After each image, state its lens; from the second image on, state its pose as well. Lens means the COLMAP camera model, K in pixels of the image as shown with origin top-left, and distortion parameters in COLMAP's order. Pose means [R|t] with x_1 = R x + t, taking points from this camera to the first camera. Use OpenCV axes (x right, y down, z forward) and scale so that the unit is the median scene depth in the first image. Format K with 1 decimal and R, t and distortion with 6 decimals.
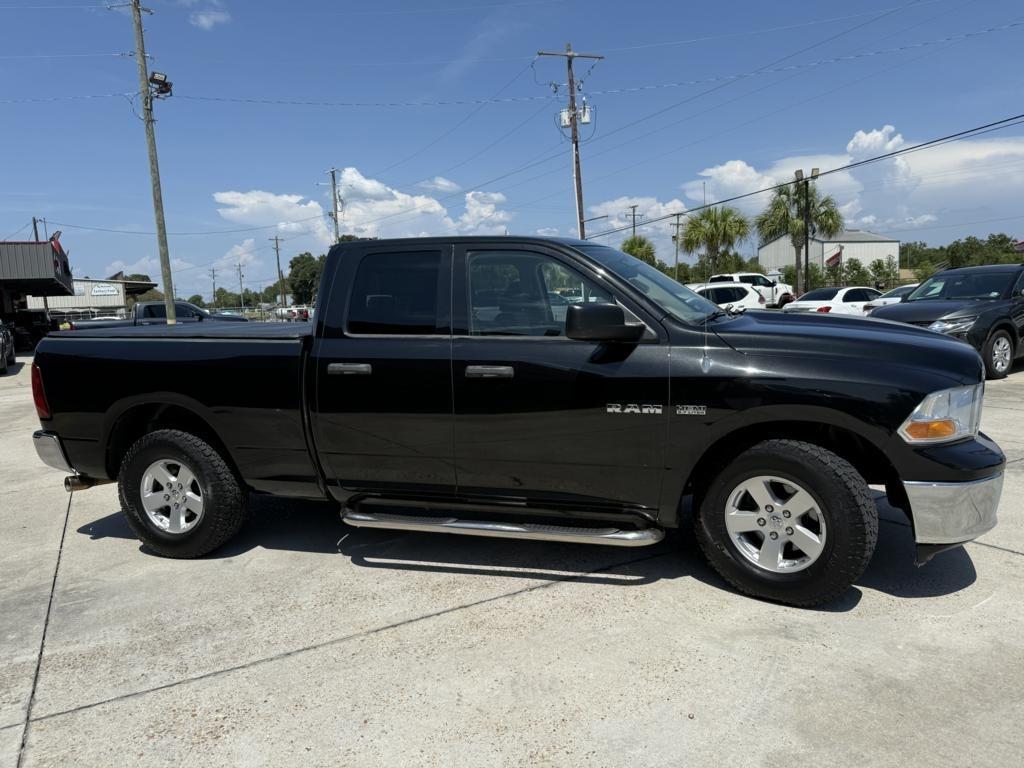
lens RADIAL K [[721.1, 0, 515.1], [0, 721.1, 400.9], [0, 0, 1]] dist [0.088567, -0.139600]
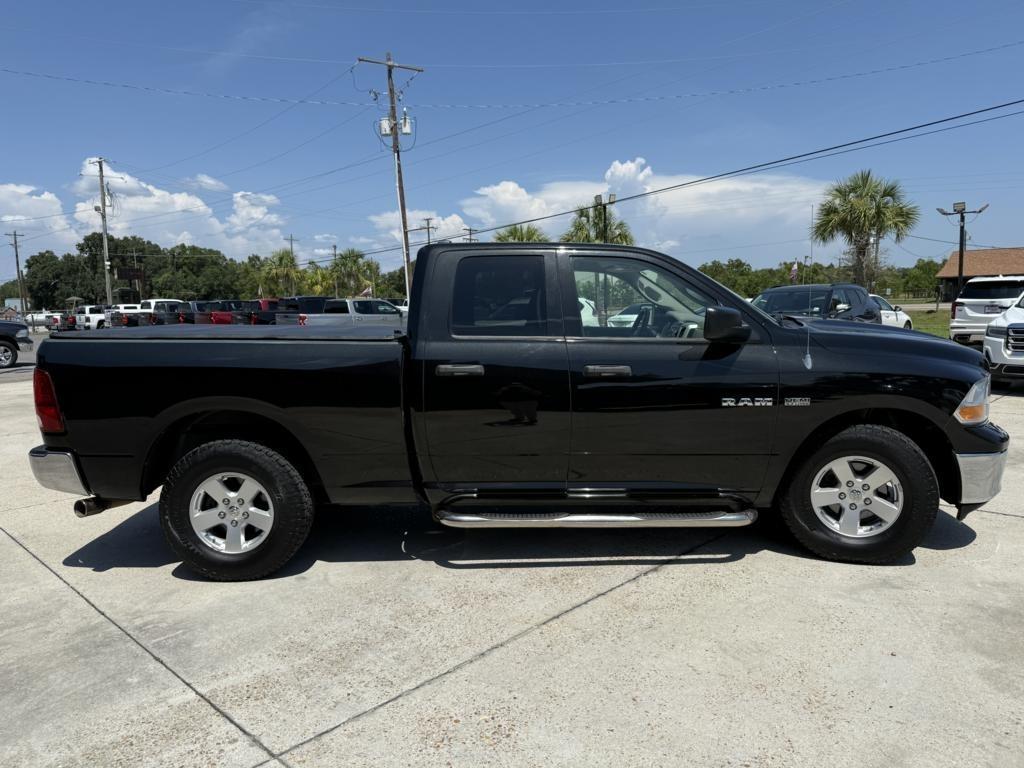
lens RADIAL K [[721.1, 0, 515.1], [0, 721.1, 400.9], [0, 0, 1]] dist [0.088567, -0.139600]
pose [[0.954936, -0.020620, 0.296094, -0.391663], [0.025017, 0.999626, -0.011070, 0.009595], [-0.295754, 0.017979, 0.955095, 0.022742]]
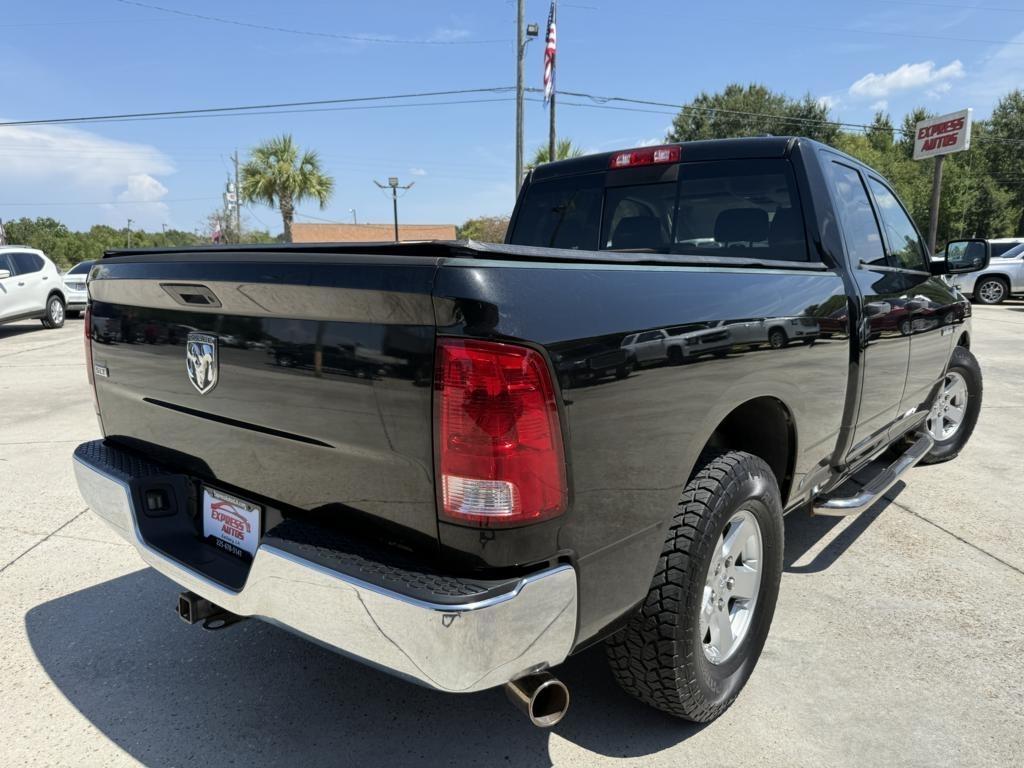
lens RADIAL K [[730.1, 0, 518.4], [0, 730.1, 387.2], [0, 0, 1]] dist [0.043689, -0.066022]
pose [[0.371452, -0.117103, 0.921037, -0.949963], [0.118171, 0.989909, 0.078201, -0.057559], [-0.920901, 0.079792, 0.381542, 0.913372]]
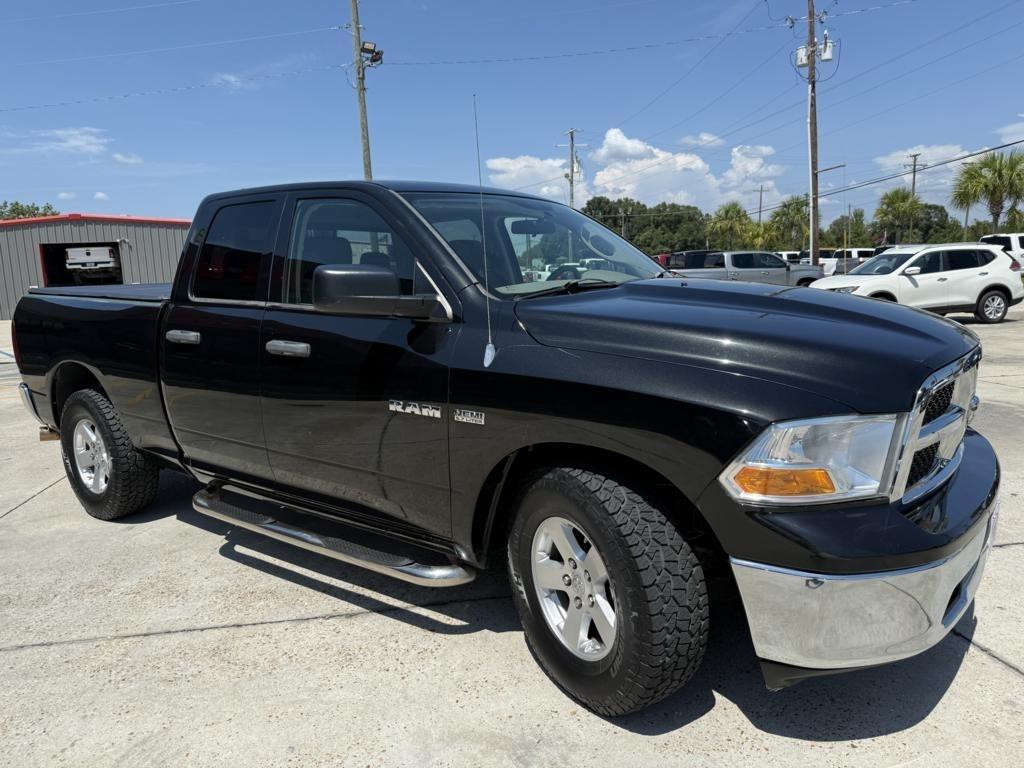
lens RADIAL K [[730.1, 0, 518.4], [0, 730.1, 387.2], [0, 0, 1]] dist [0.043689, -0.066022]
pose [[0.941743, 0.067226, -0.329546, 0.395593], [-0.056725, 0.997532, 0.041390, -0.037382], [0.331515, -0.020285, 0.943232, 0.241671]]
